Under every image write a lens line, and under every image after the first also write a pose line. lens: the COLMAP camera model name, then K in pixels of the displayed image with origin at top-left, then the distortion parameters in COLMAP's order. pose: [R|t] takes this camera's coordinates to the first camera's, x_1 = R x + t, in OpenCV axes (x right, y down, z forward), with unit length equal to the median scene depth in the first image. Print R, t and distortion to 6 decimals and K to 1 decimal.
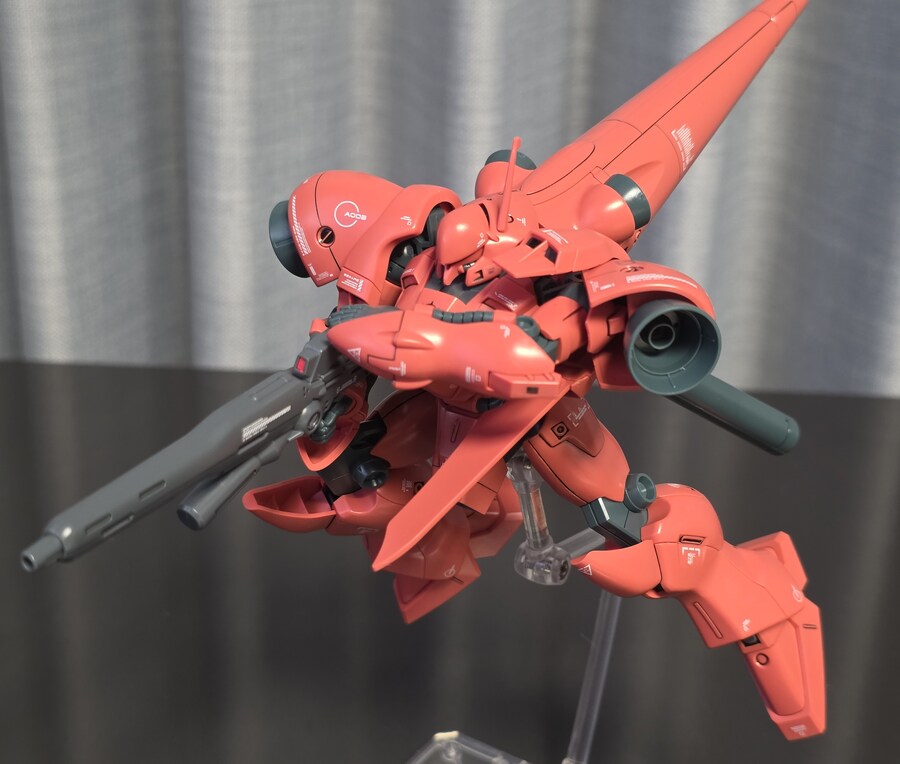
lens RADIAL K [[1404.4, 0, 485.0], [0, 1404.4, 358.1], [0, 0, 1]] dist [0.034837, 0.000000]
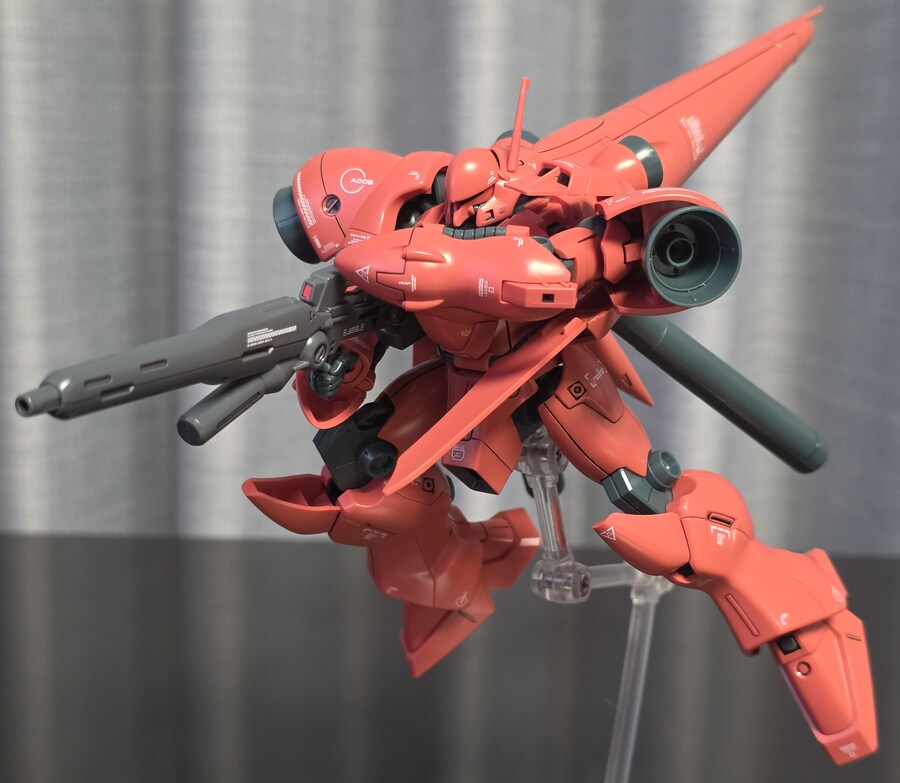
lens RADIAL K [[1499.9, 0, 484.8], [0, 1499.9, 393.6], [0, 0, 1]] dist [0.040267, 0.000000]
pose [[0.999860, -0.016564, 0.002559, -0.010577], [0.016743, 0.980091, -0.197843, 0.228190], [0.000769, 0.197858, 0.980230, 0.002879]]
